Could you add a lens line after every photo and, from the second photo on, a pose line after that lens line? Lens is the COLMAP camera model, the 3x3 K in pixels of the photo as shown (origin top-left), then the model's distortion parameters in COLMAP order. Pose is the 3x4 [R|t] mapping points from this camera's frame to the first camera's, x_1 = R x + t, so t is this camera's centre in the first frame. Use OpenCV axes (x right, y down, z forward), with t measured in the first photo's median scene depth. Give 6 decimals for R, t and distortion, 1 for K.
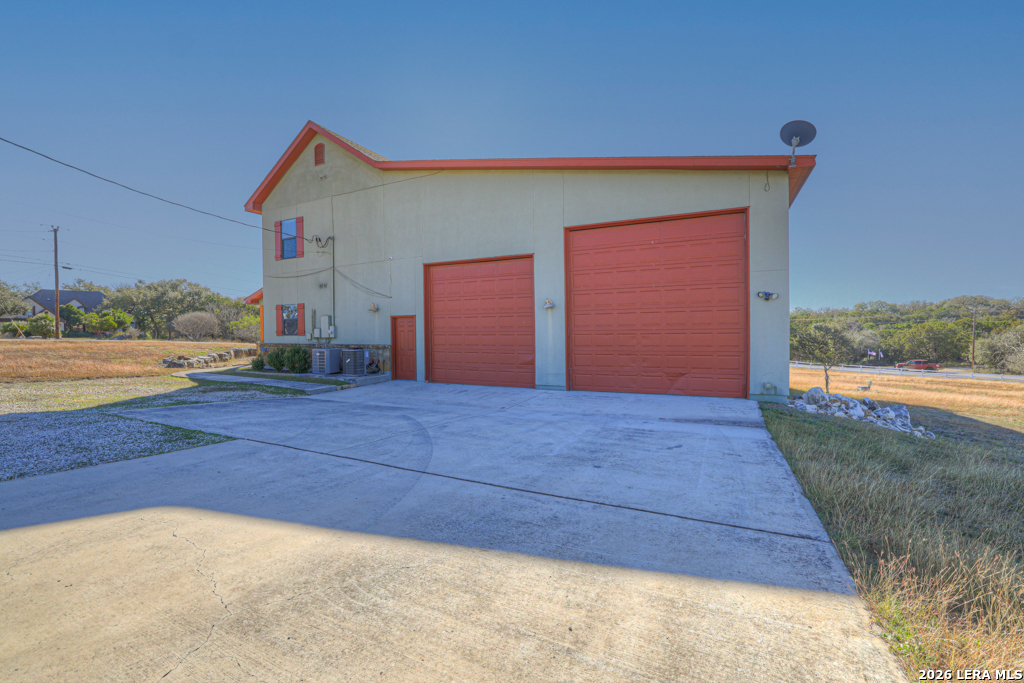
lens RADIAL K [[438.3, 0, 502.4], [0, 438.3, 338.6], [0, 0, 1]] dist [-0.048908, 0.019039]
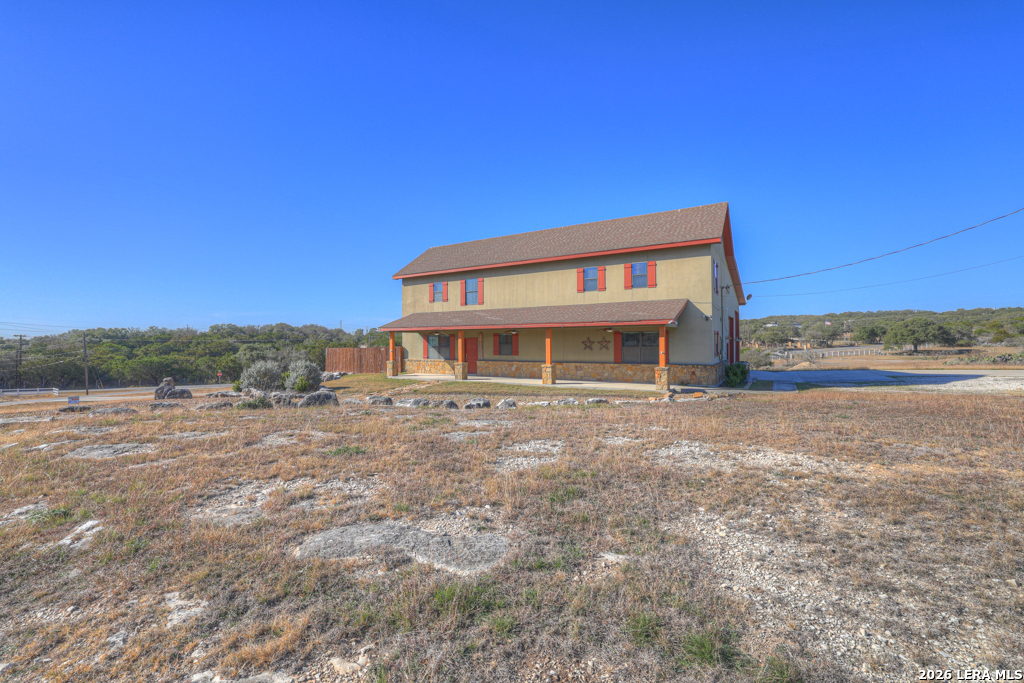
lens RADIAL K [[438.3, 0, 502.4], [0, 438.3, 338.6], [0, 0, 1]] dist [-0.048908, 0.019039]
pose [[0.096532, 0.014899, 0.995218, -2.024428], [0.031004, 0.999358, -0.017969, -0.063062], [-0.994847, 0.032590, 0.096008, 1.706537]]
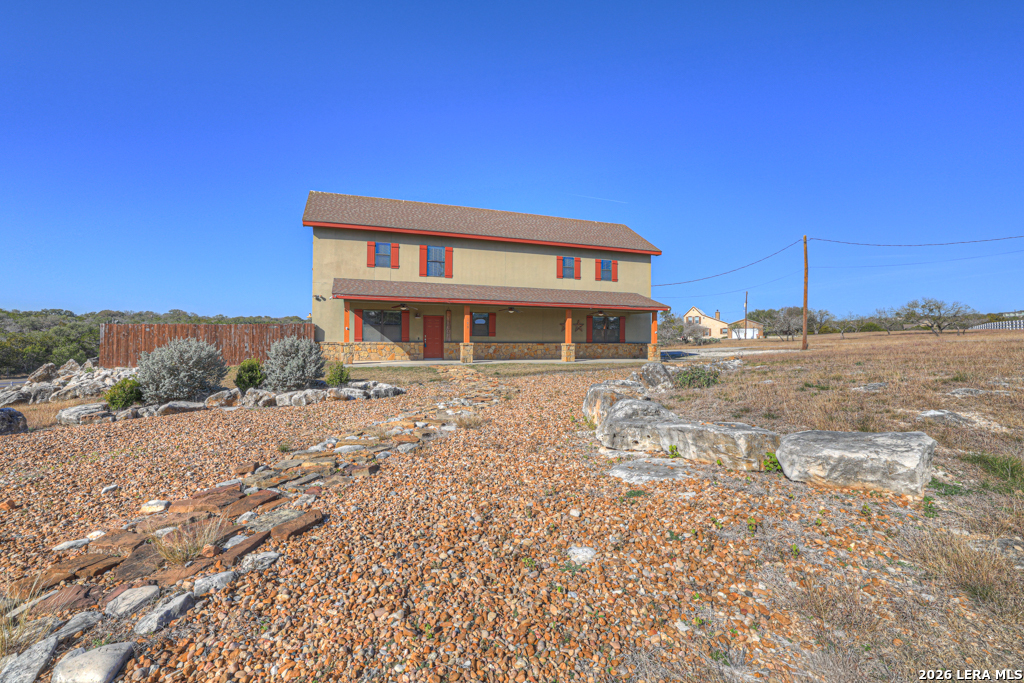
lens RADIAL K [[438.3, 0, 502.4], [0, 438.3, 338.6], [0, 0, 1]] dist [-0.048908, 0.019039]
pose [[-0.721362, 0.006502, 0.692527, -1.469540], [0.017125, 0.999818, 0.008451, -0.031938], [-0.692346, 0.017955, -0.721342, 2.929578]]
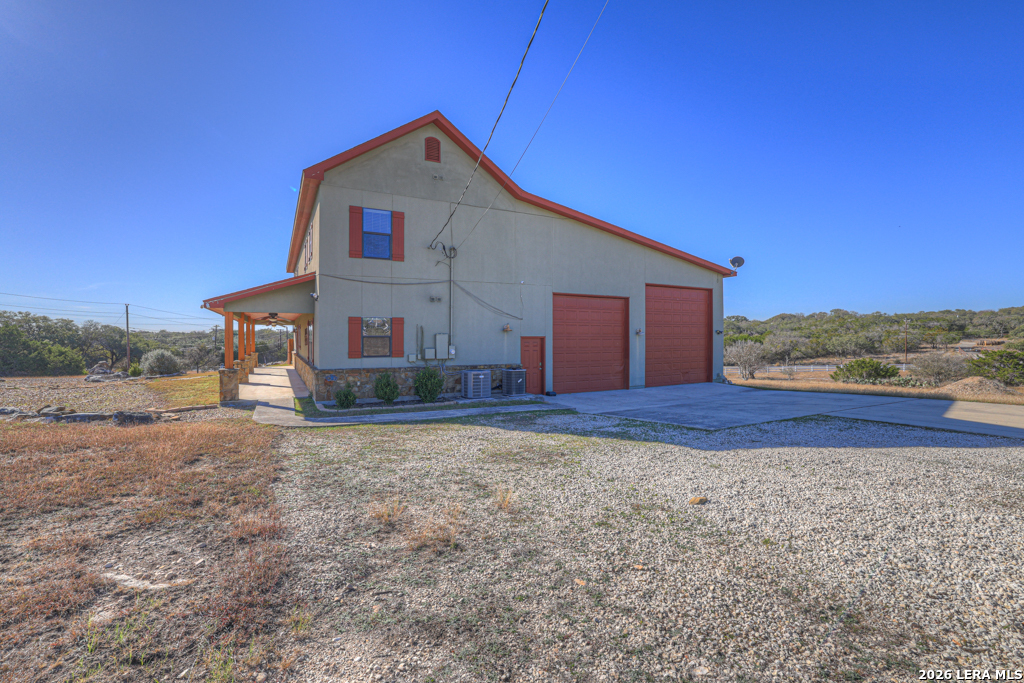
lens RADIAL K [[438.3, 0, 502.4], [0, 438.3, 338.6], [0, 0, 1]] dist [-0.048908, 0.019039]
pose [[0.578603, 0.006467, 0.815584, -1.150098], [0.013998, 0.999743, -0.017858, -0.028181], [-0.815489, 0.021750, 0.578363, 0.417845]]
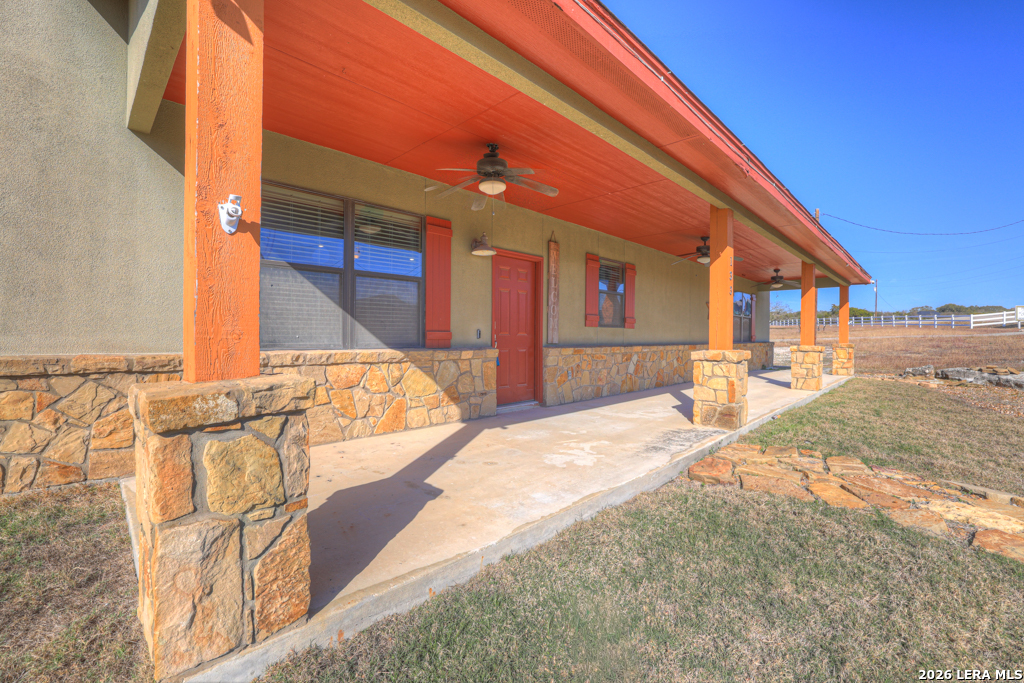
lens RADIAL K [[438.3, 0, 502.4], [0, 438.3, 338.6], [0, 0, 1]] dist [-0.048908, 0.019039]
pose [[-0.948731, 0.004556, 0.316051, -0.376291], [0.012785, 0.999631, 0.023966, -0.029388], [-0.315826, 0.026778, -0.948439, 2.416533]]
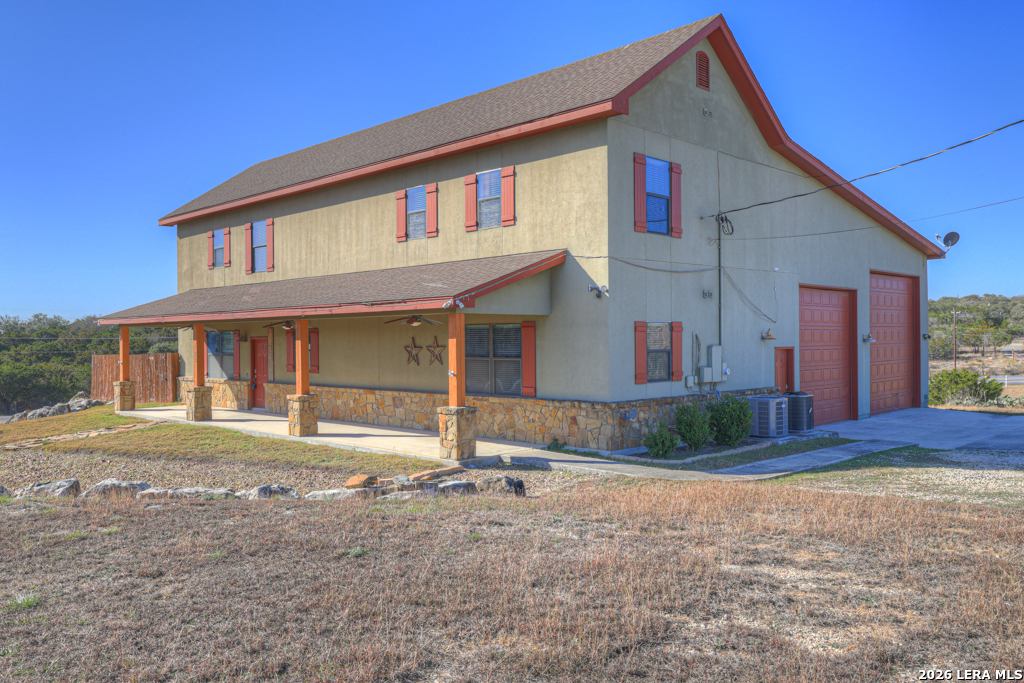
lens RADIAL K [[807.4, 0, 501.3], [0, 807.4, 339.8], [0, 0, 1]] dist [0.007341, 0.067553]
pose [[0.308123, 0.005815, 0.951329, -1.692140], [0.029061, 0.999457, -0.015522, -0.056124], [-0.950902, 0.032430, 0.307787, 1.015703]]
